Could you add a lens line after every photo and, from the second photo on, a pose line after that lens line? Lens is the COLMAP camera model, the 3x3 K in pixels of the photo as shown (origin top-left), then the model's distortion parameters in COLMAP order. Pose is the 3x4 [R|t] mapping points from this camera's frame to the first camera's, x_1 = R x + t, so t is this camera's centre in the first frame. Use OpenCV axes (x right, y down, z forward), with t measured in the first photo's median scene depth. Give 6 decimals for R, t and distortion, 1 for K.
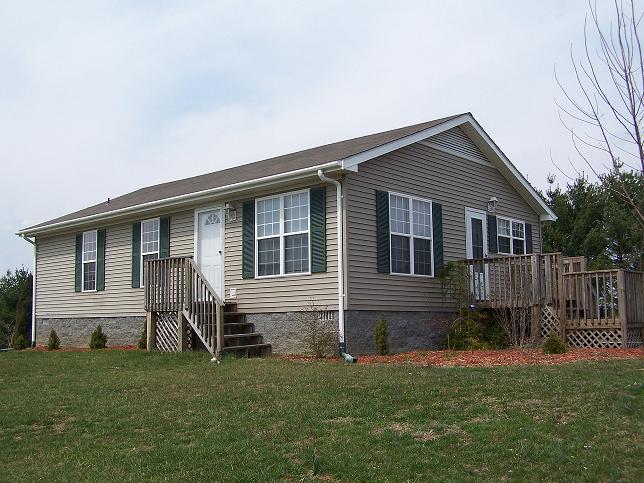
lens RADIAL K [[726.5, 0, 322.0], [0, 726.5, 241.5], [0, 0, 1]] dist [-0.123396, 0.014568]
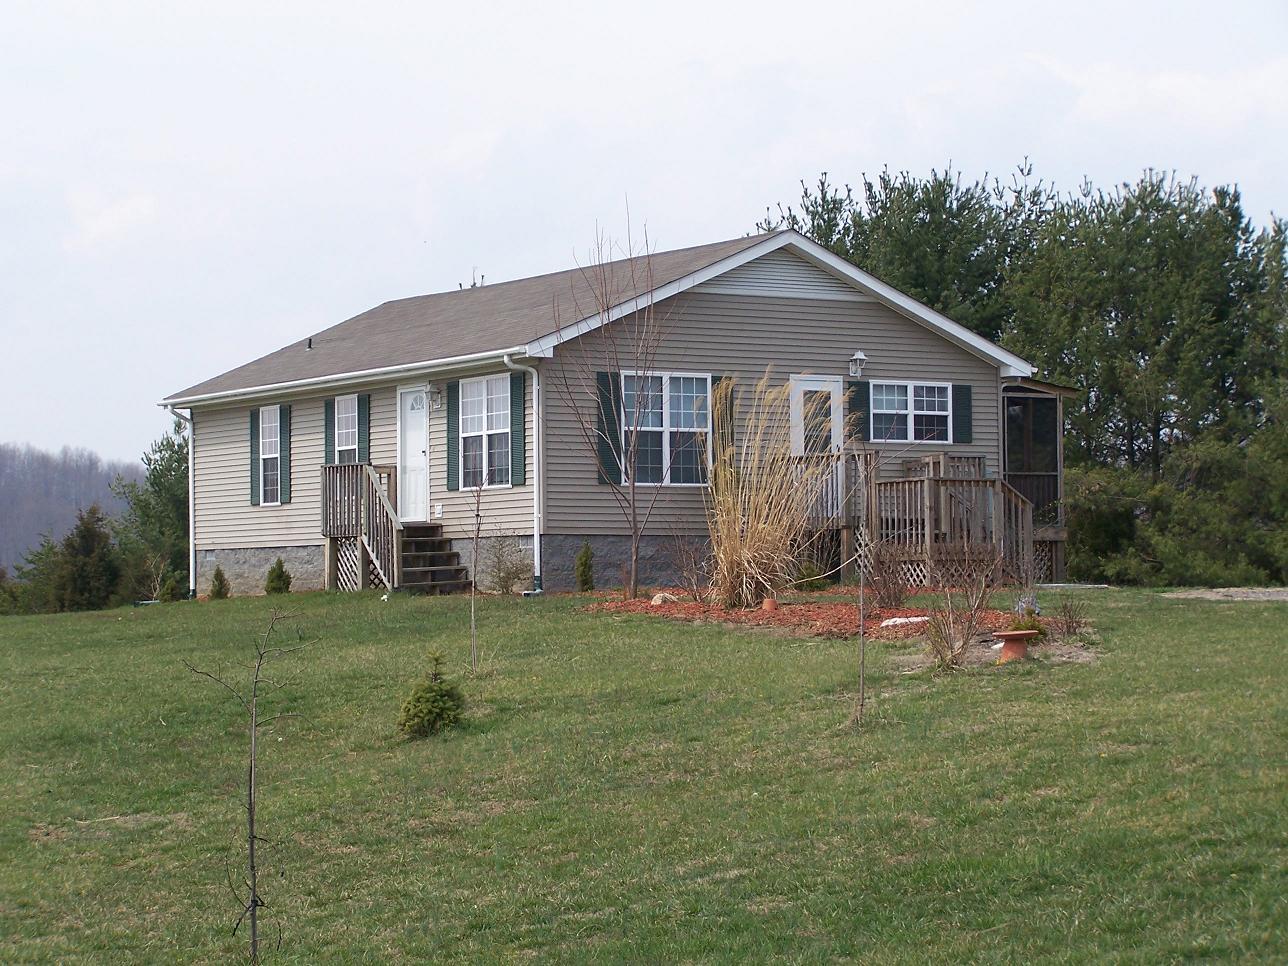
lens RADIAL K [[3136.5, 0, 644.0], [0, 3136.5, 483.0], [0, 0, 1]] dist [0.013545, 0.043163]
pose [[0.961677, -0.007685, -0.274077, 0.914569], [0.030607, 0.996368, 0.079456, -0.193970], [0.272471, -0.084799, 0.958420, -1.893321]]
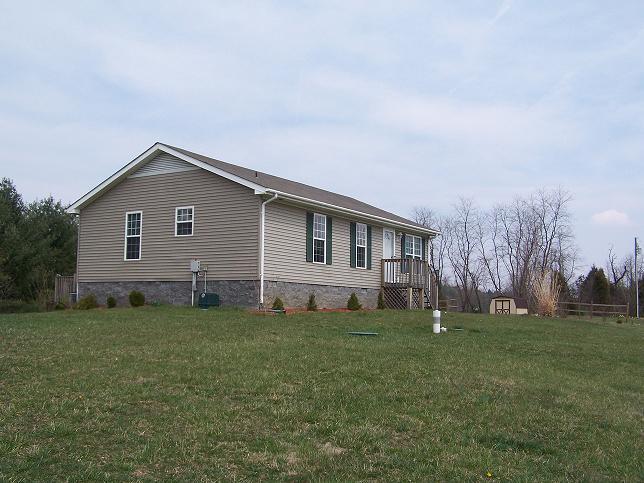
lens RADIAL K [[726.5, 0, 322.0], [0, 726.5, 241.5], [0, 0, 1]] dist [-0.123396, 0.014568]
pose [[-0.180966, 0.104634, 0.977907, -1.946518], [-0.127928, 0.983372, -0.128893, 0.242501], [-0.975134, -0.148427, -0.164572, 1.516447]]
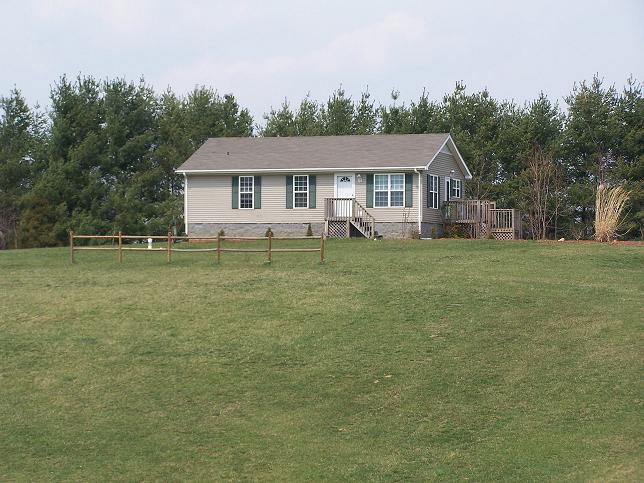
lens RADIAL K [[2016.0, 0, 322.0], [0, 2016.0, 241.5], [0, 0, 1]] dist [-0.077393, -0.240942]
pose [[0.917571, 0.020723, 0.397032, -2.777396], [-0.059344, 0.994592, 0.085237, -0.379502], [-0.393119, -0.101773, 0.913838, -4.823176]]
